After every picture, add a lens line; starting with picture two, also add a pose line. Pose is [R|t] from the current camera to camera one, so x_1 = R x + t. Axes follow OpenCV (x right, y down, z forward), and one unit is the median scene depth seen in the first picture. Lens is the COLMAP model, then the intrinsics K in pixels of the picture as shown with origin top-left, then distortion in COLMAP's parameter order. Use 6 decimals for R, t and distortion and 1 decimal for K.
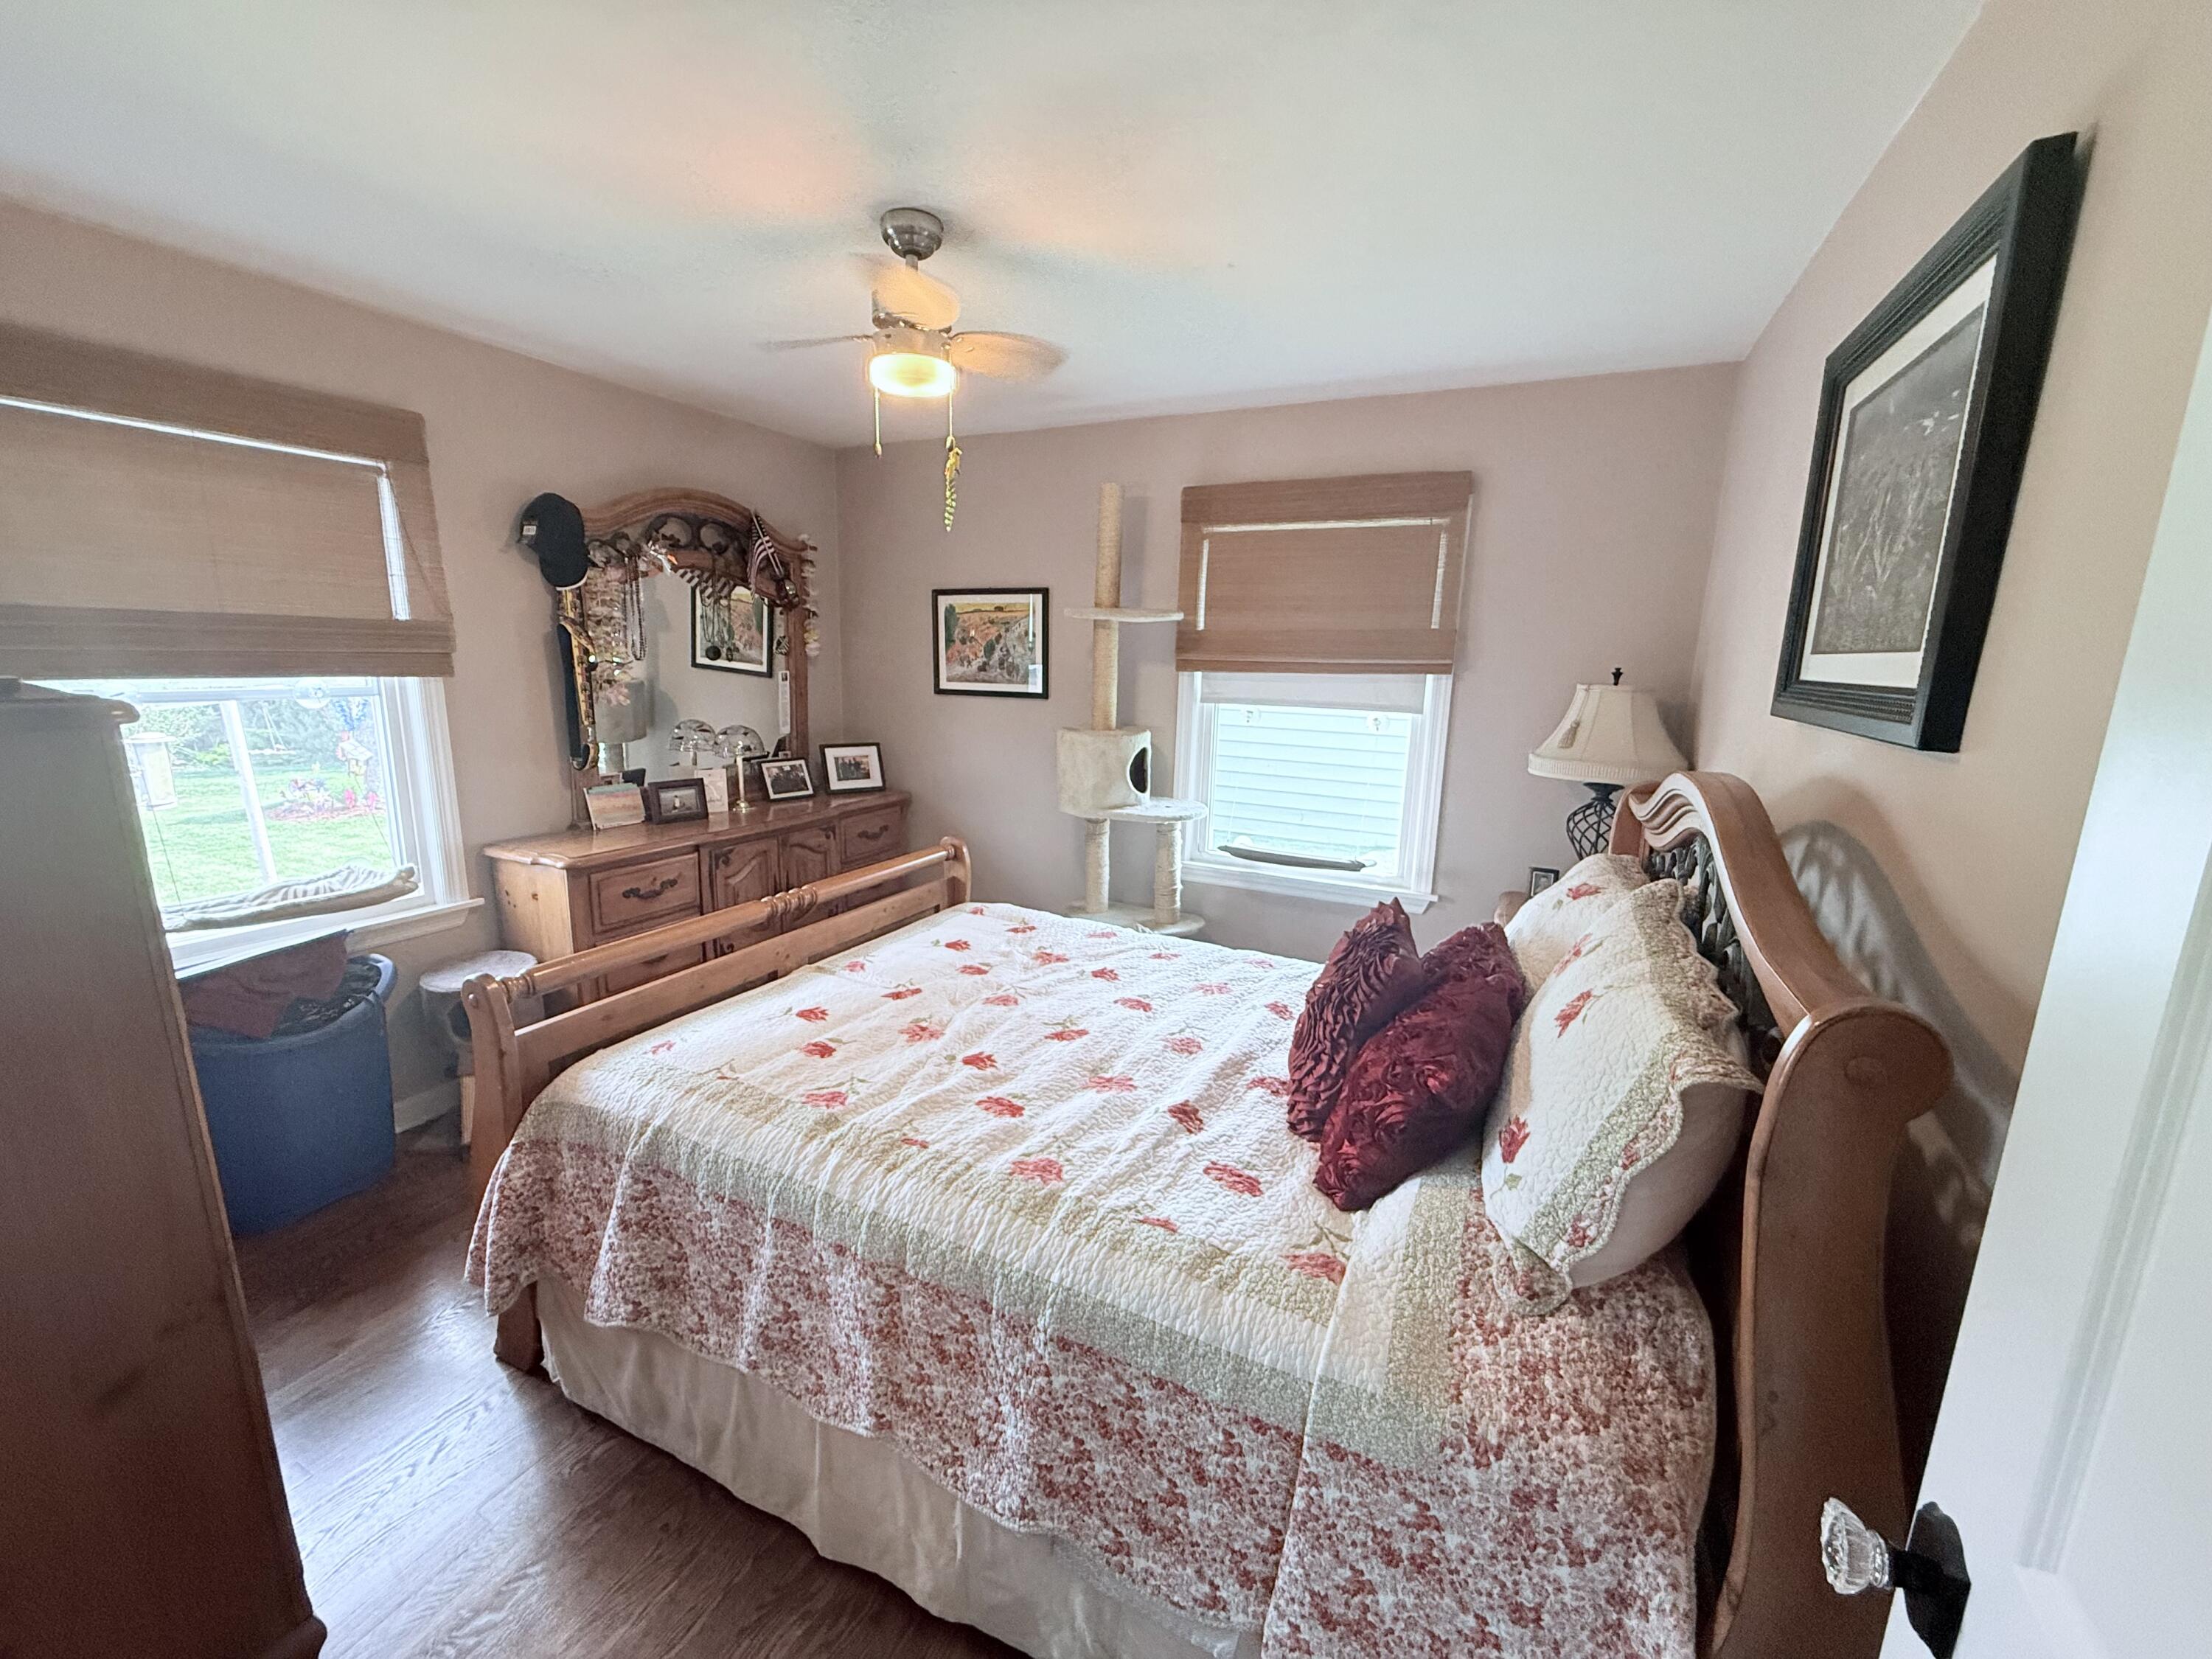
lens RADIAL K [[882.7, 0, 1087.5], [0, 882.7, 829.6], [0, 0, 1]] dist [-0.017015, 0.002336]
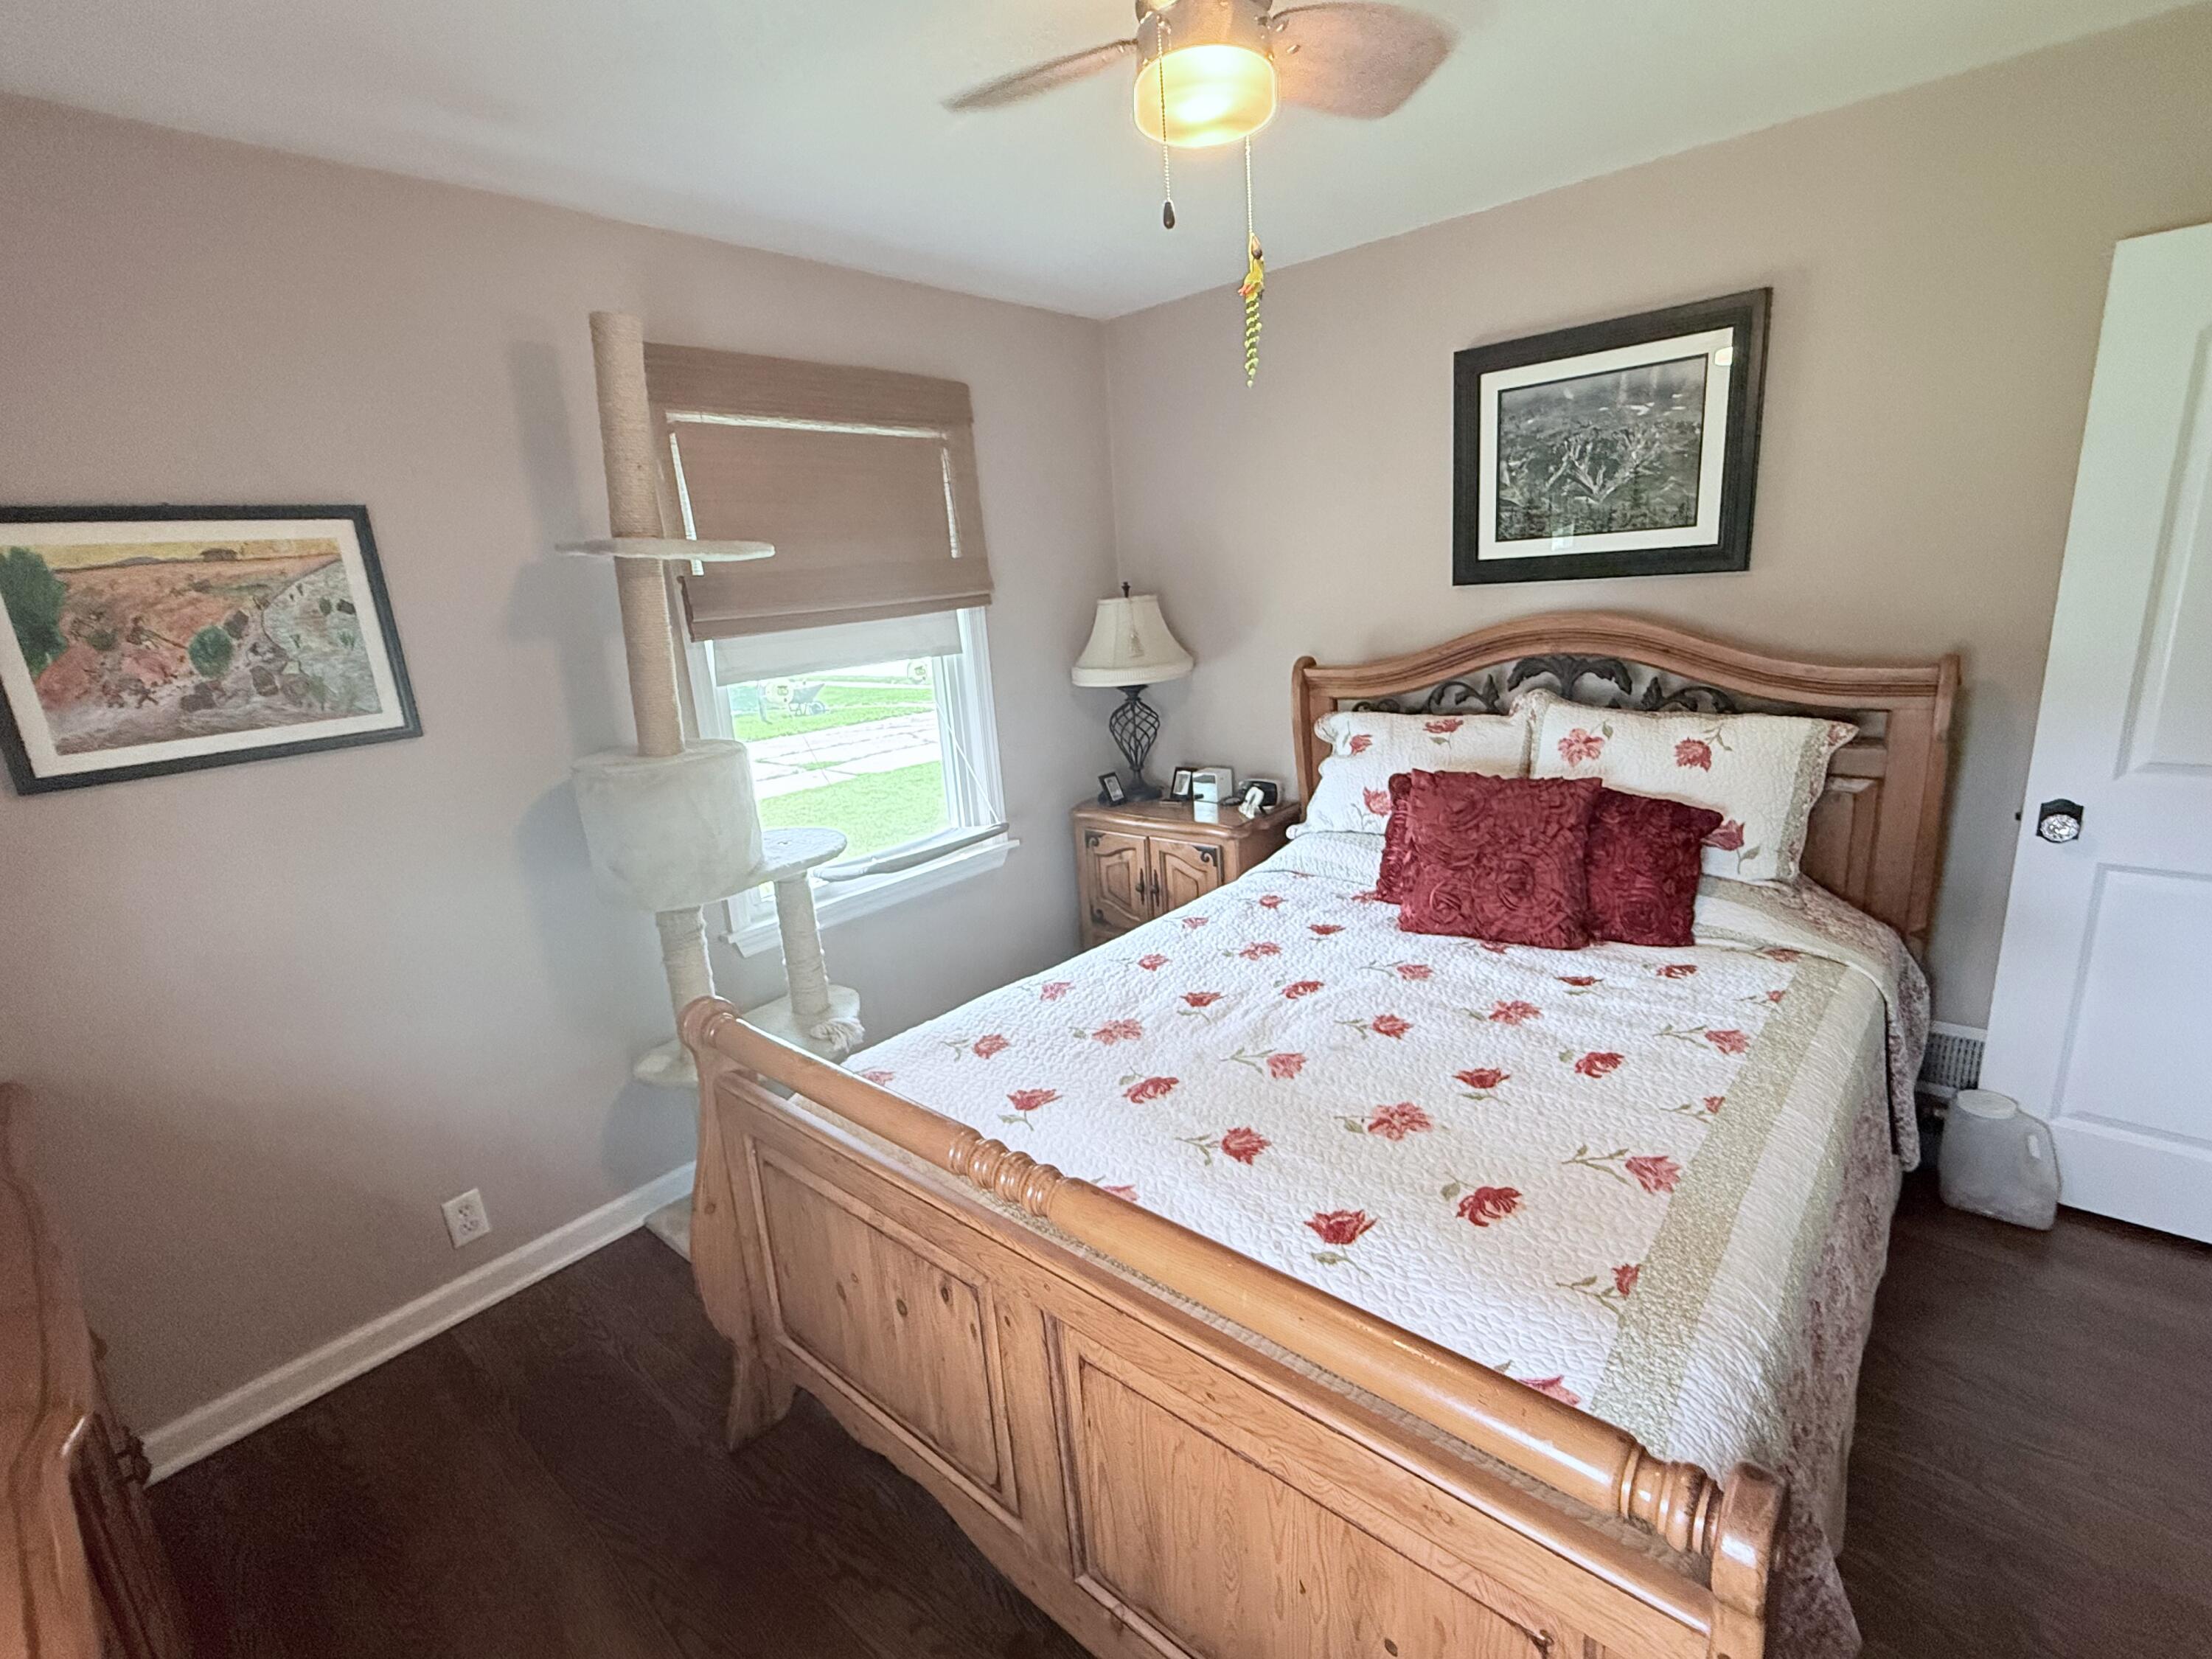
lens RADIAL K [[994.7, 0, 1093.5], [0, 994.7, 824.1], [0, 0, 1]] dist [0.001295, -0.000131]
pose [[0.239030, -0.273486, 0.931703, -0.525308], [0.268997, 0.940614, 0.207090, -0.126329], [-0.933009, 0.201125, 0.298402, 0.540887]]
